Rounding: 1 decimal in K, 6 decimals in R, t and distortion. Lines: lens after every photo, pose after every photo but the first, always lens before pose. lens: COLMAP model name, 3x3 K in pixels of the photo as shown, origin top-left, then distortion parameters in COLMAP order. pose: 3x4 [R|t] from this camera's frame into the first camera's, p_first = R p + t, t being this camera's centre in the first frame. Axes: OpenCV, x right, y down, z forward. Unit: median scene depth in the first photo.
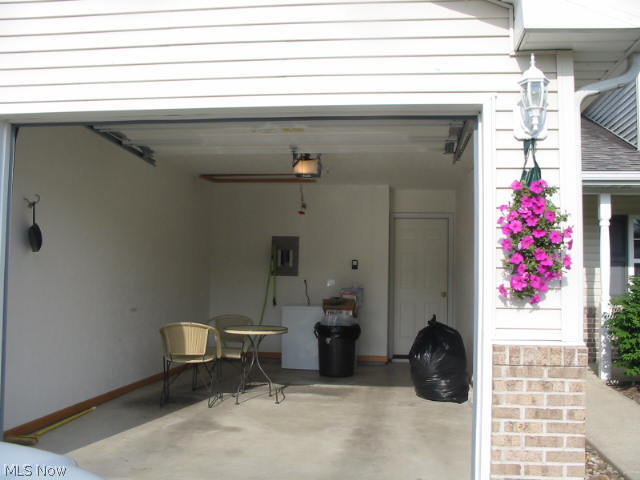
lens RADIAL K [[667.1, 0, 320.0], [0, 667.1, 240.0], [0, 0, 1]] dist [-0.199228, 0.242779]
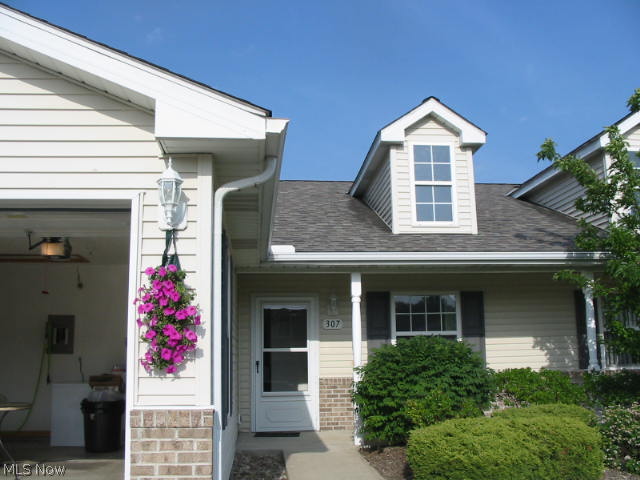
lens RADIAL K [[667.1, 0, 320.0], [0, 667.1, 240.0], [0, 0, 1]] dist [-0.199228, 0.242779]
pose [[0.974402, 0.008902, 0.224637, 0.314710], [0.017160, 0.993355, -0.113800, 0.001387], [-0.224157, 0.114742, 0.967775, -0.190944]]
